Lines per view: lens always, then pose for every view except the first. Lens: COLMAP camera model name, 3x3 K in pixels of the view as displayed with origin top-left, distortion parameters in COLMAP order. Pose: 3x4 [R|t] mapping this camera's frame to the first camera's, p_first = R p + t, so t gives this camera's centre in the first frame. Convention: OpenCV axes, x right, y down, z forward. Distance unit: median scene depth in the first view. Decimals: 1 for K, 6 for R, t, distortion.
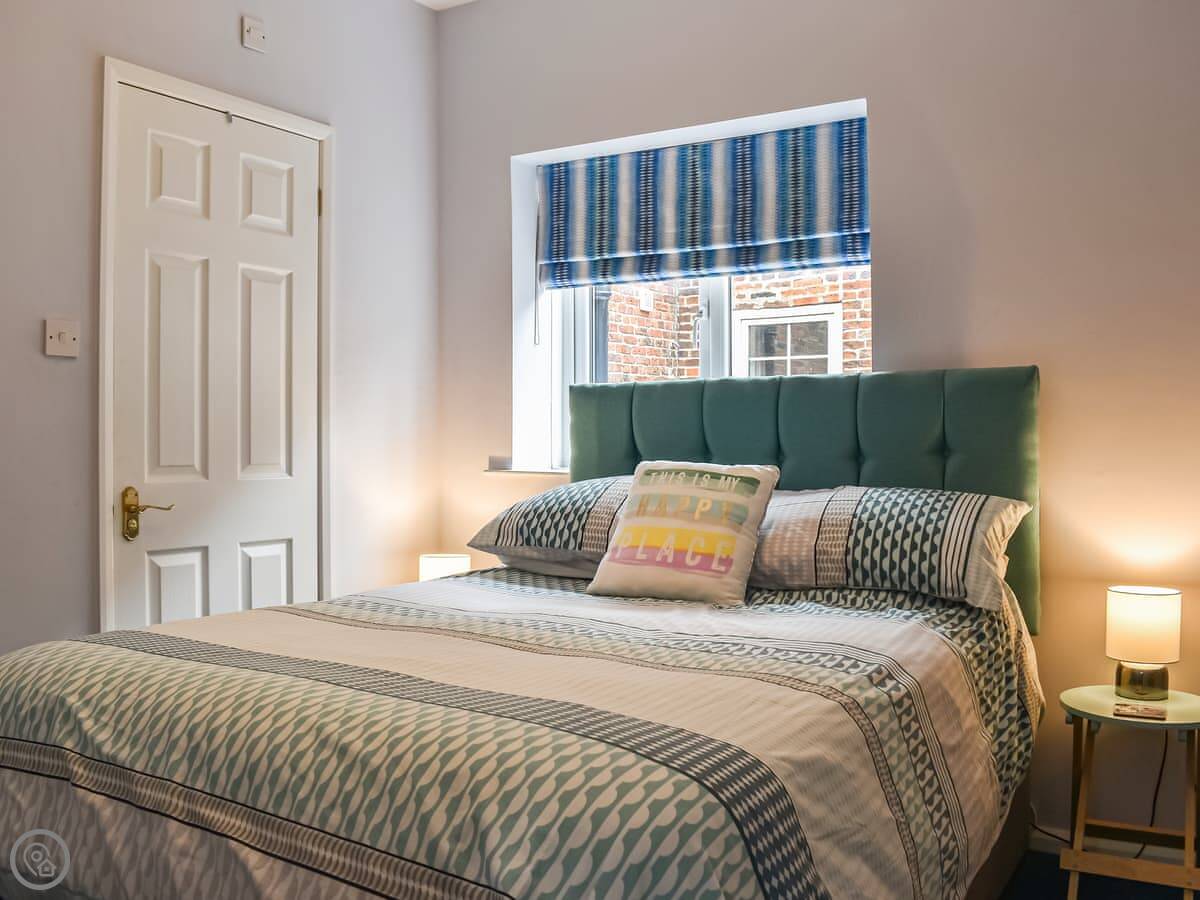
lens RADIAL K [[1108.5, 0, 600.9], [0, 1108.5, 467.5], [0, 0, 1]] dist [-0.099248, 0.007801]
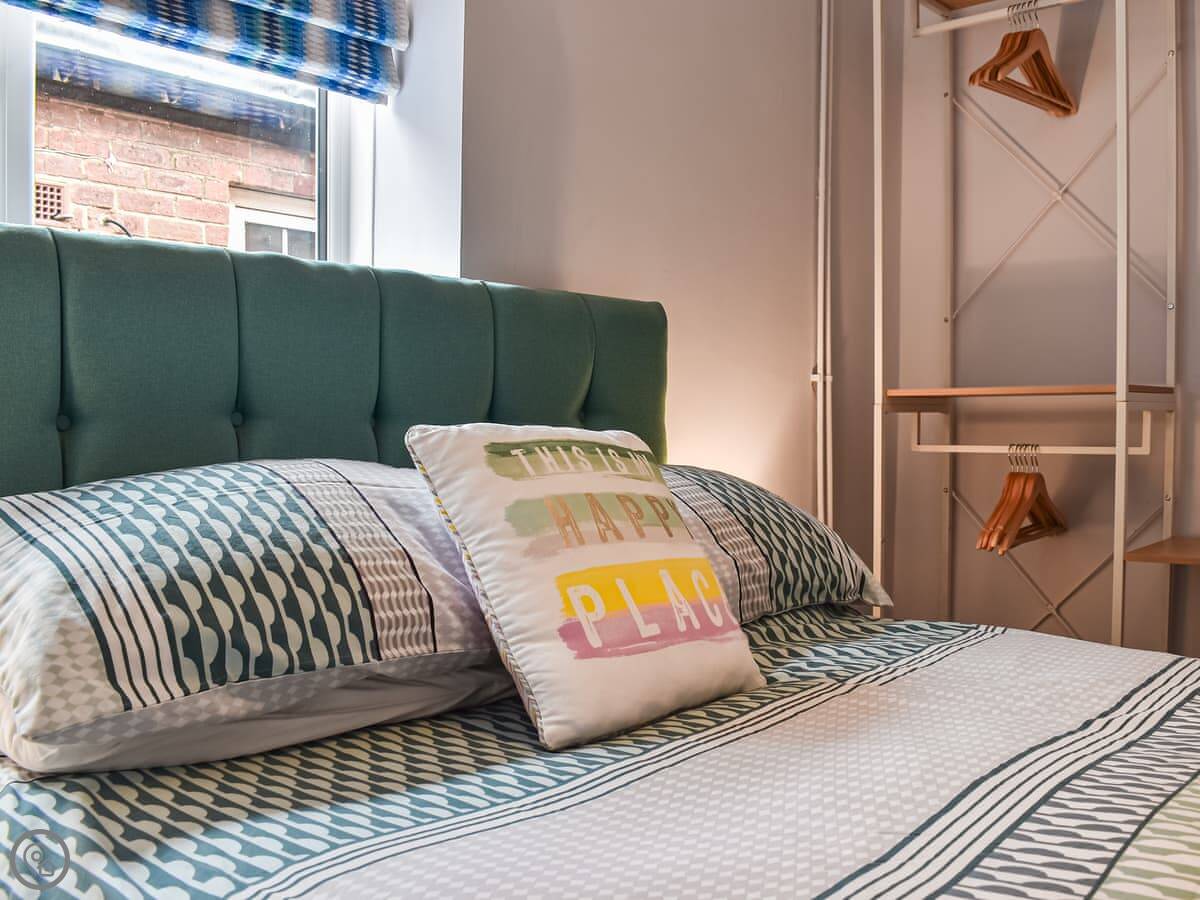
lens RADIAL K [[1108.5, 0, 600.9], [0, 1108.5, 467.5], [0, 0, 1]] dist [-0.099248, 0.007801]
pose [[0.142371, -0.042864, 0.988885, -0.371237], [0.007028, 0.999080, 0.042294, -0.006429], [-0.989788, 0.000928, 0.142542, 0.854791]]
